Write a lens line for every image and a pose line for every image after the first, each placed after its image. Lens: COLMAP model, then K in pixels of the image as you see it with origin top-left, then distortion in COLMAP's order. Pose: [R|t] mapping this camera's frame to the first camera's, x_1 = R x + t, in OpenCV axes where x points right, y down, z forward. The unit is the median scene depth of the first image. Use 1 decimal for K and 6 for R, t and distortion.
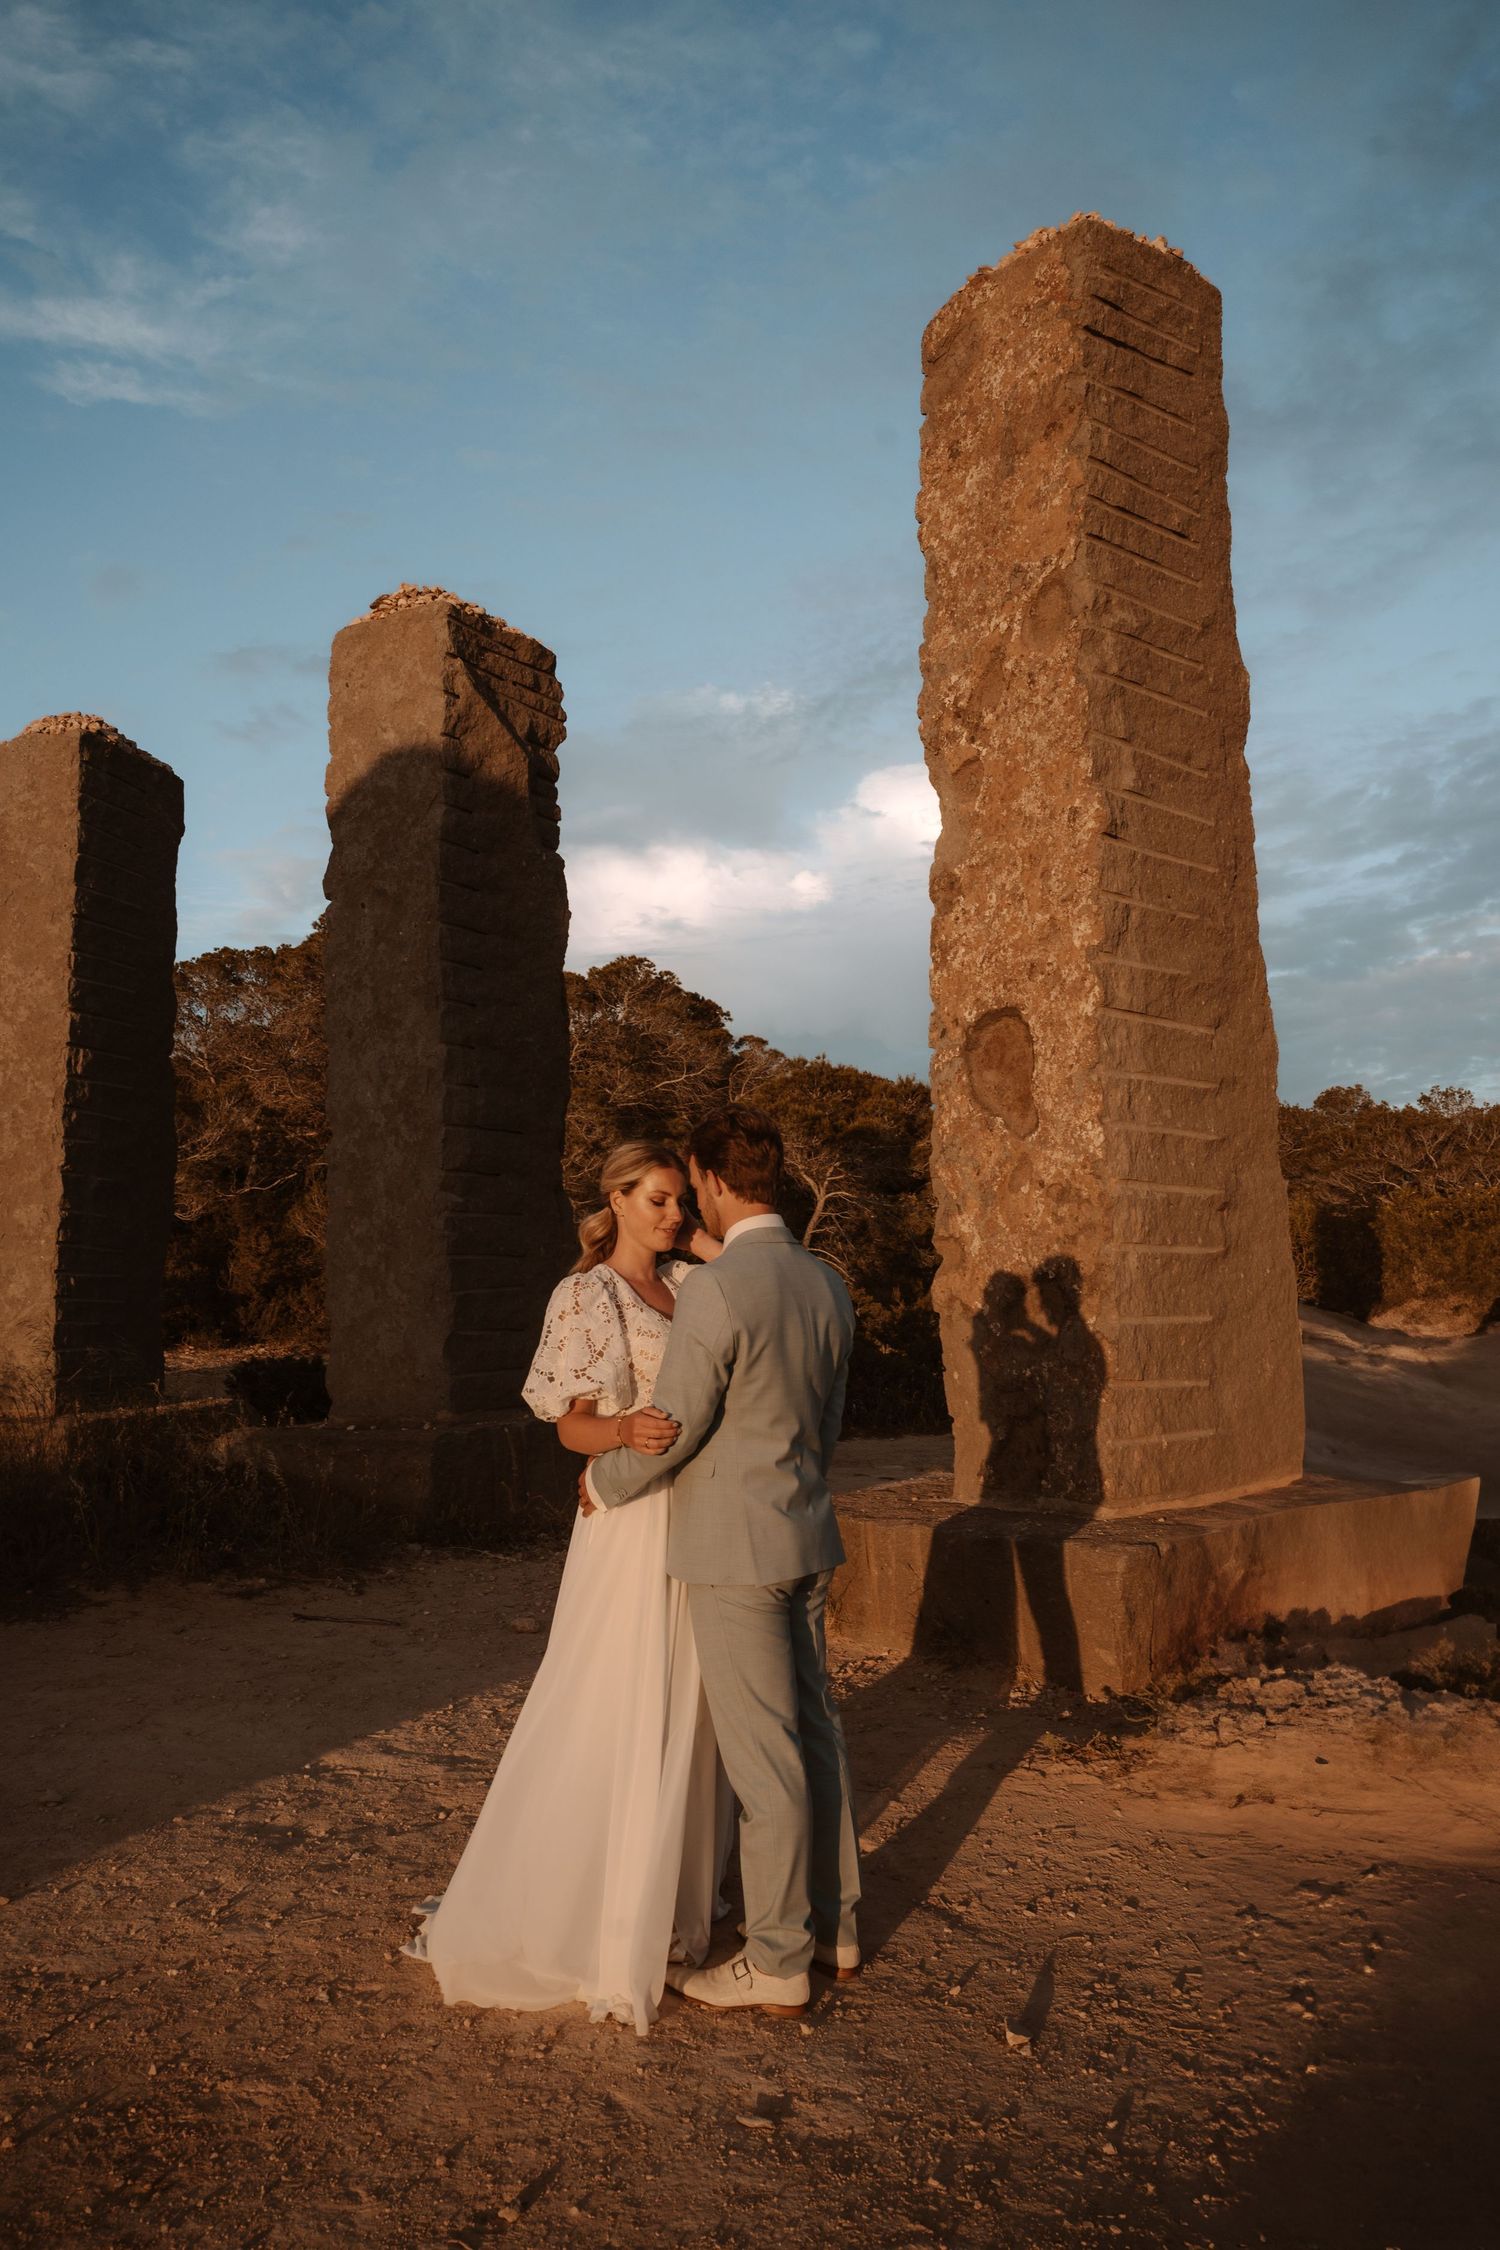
lens RADIAL K [[1631.6, 0, 749.5], [0, 1631.6, 1121.9], [0, 0, 1]] dist [-0.086772, 0.015440]
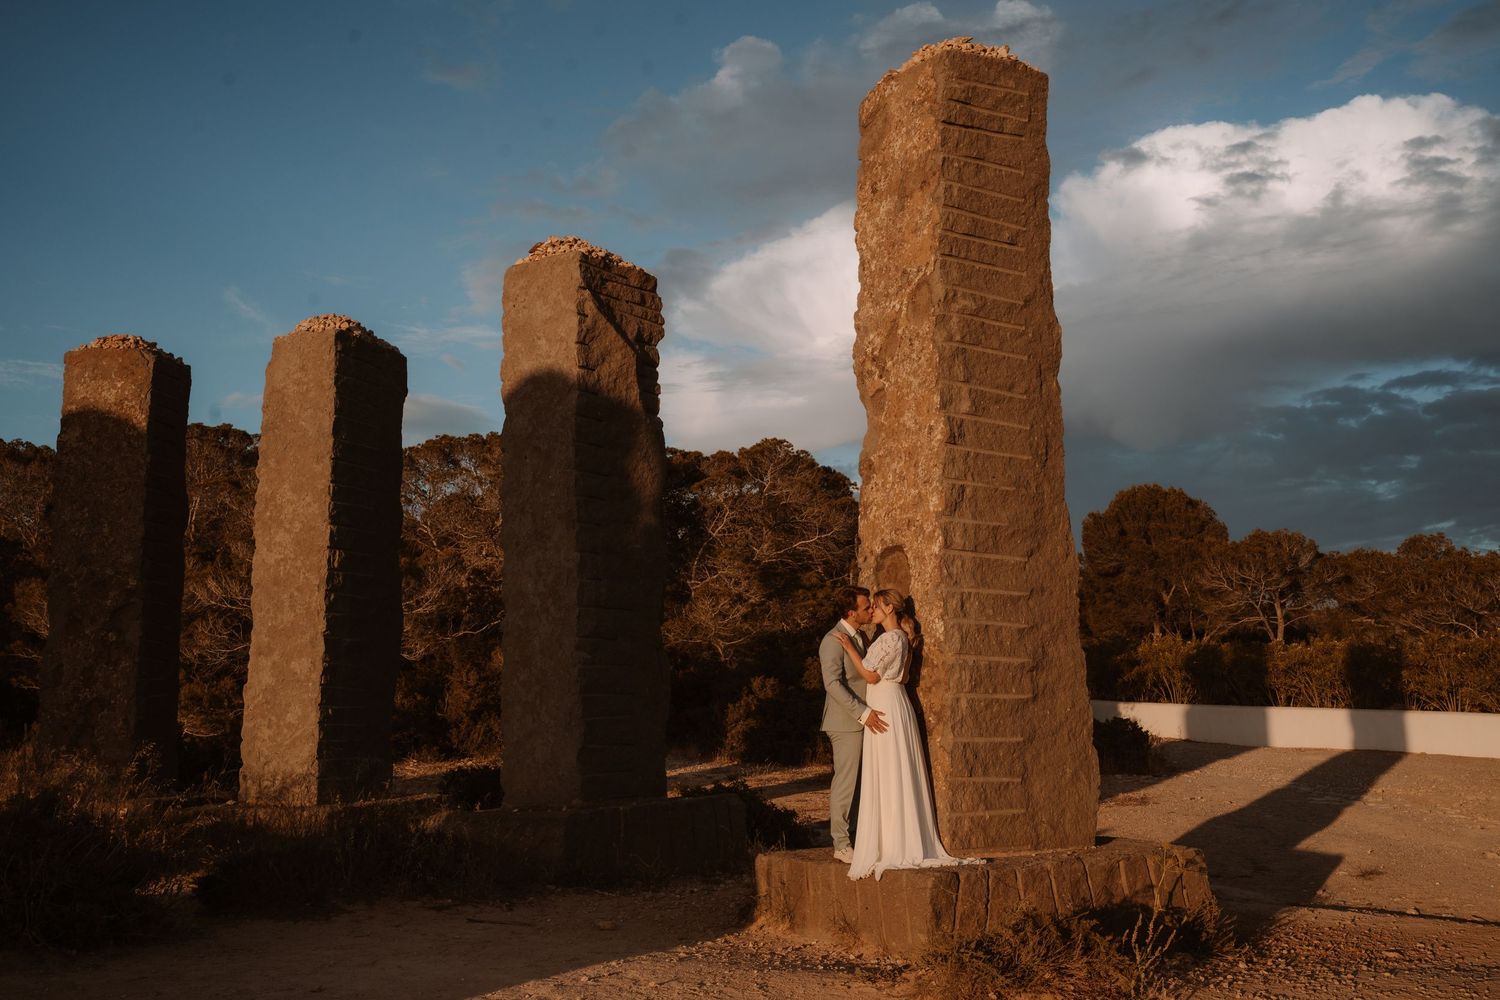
lens RADIAL K [[1468.7, 0, 750.7], [0, 1468.7, 501.0], [0, 0, 1]] dist [0.021283, 0.000000]
pose [[0.993709, -0.012083, -0.111336, 0.122167], [0.007528, 0.999121, -0.041246, -0.038128], [0.111737, 0.040148, 0.992927, -0.329164]]
